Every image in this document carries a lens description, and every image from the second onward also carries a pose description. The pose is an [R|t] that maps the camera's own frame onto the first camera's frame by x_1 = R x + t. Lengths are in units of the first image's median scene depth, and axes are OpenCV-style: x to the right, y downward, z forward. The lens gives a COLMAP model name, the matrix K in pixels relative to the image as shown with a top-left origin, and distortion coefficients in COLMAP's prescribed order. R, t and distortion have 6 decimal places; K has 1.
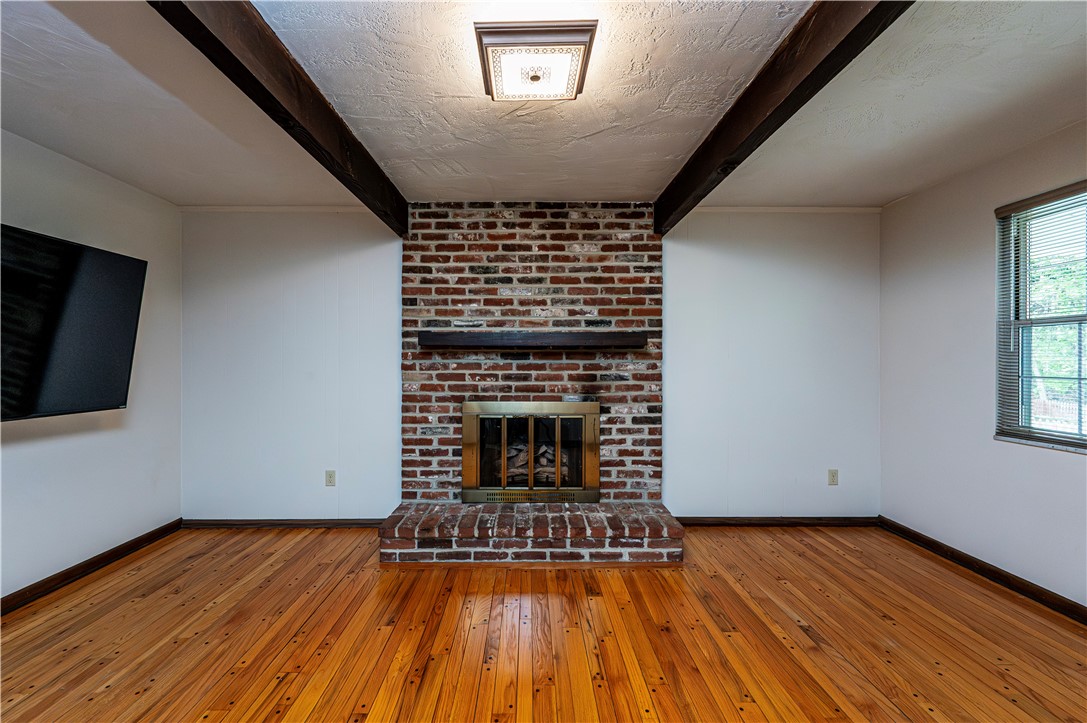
lens RADIAL K [[431.3, 0, 538.5], [0, 431.3, 363.4], [0, 0, 1]] dist [0.000707, 0.000068]
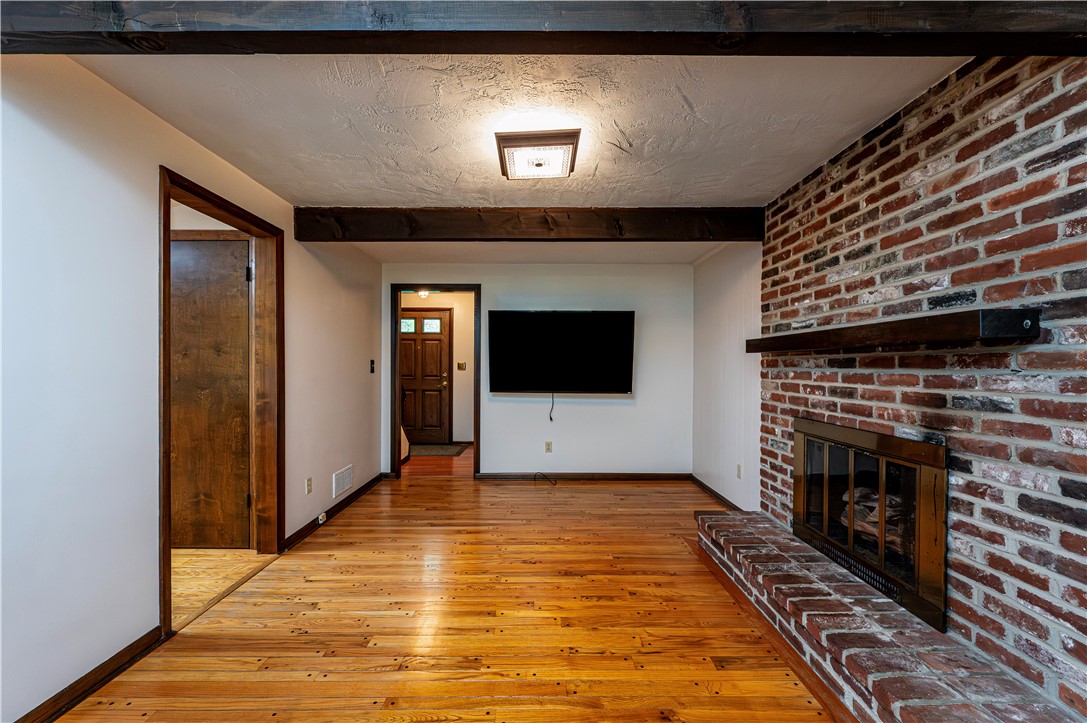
lens RADIAL K [[439.8, 0, 538.5], [0, 439.8, 368.5], [0, 0, 1]] dist [0.000517, -0.000028]
pose [[-0.017909, 0.005236, -0.999826, 0.697119], [-0.003061, 0.999981, 0.005292, -0.009705], [0.999835, 0.003155, -0.017893, 0.500680]]
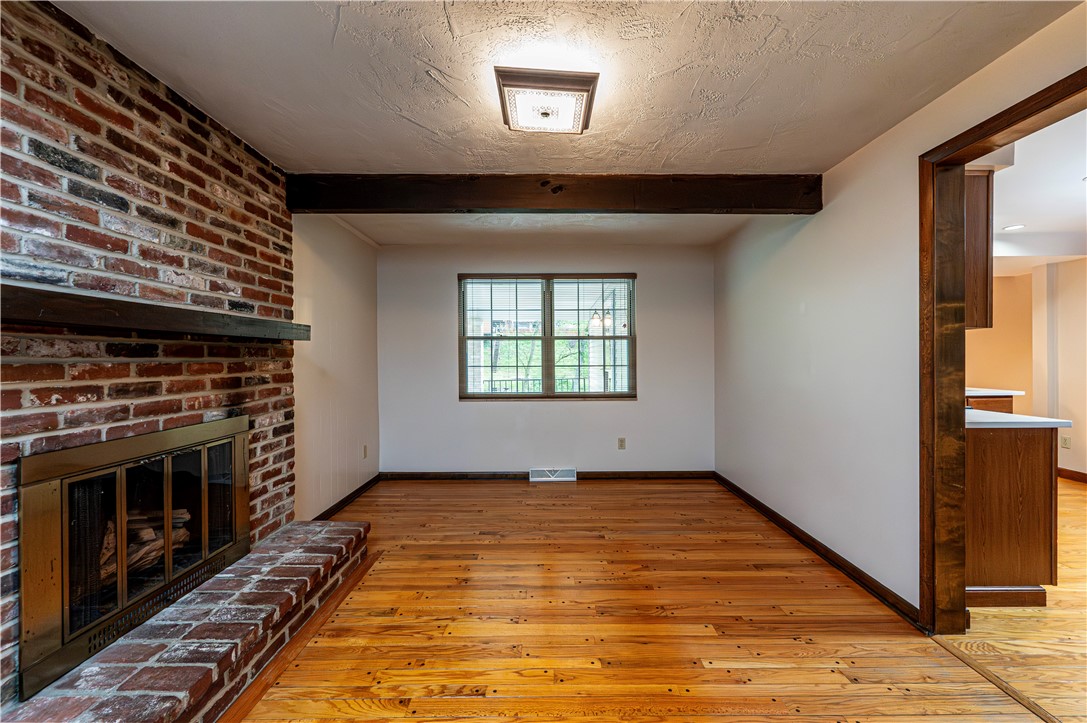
lens RADIAL K [[426.9, 0, 544.9], [0, 426.9, 359.1], [0, 0, 1]] dist [-0.000400, 0.000140]
pose [[0.018813, -0.003160, 0.999818, -0.571331], [0.006884, 0.999972, 0.003031, -0.004158], [-0.999799, 0.006826, 0.018835, 0.480741]]
